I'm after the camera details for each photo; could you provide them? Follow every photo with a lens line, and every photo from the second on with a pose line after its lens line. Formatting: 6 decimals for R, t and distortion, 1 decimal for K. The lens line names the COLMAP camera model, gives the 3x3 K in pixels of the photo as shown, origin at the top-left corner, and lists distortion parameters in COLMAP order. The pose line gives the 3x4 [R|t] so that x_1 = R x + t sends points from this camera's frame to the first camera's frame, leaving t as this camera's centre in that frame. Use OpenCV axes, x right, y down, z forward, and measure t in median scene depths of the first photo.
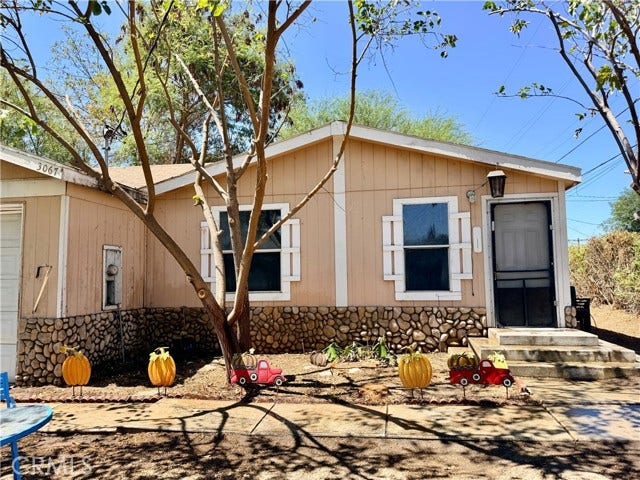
lens RADIAL K [[474.3, 0, 327.0], [0, 474.3, 243.3], [0, 0, 1]] dist [0.041390, -0.040148]
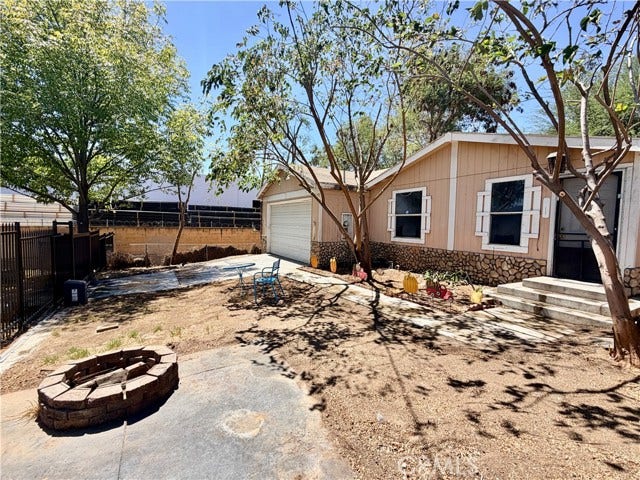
lens RADIAL K [[301.3, 0, 315.4], [0, 301.3, 235.8], [0, 0, 1]] dist [-0.001474, 0.000877]
pose [[0.606522, 0.060018, -0.792798, 0.598909], [0.028294, 0.994886, 0.096962, -0.029286], [0.794563, -0.081241, 0.601722, 0.021713]]
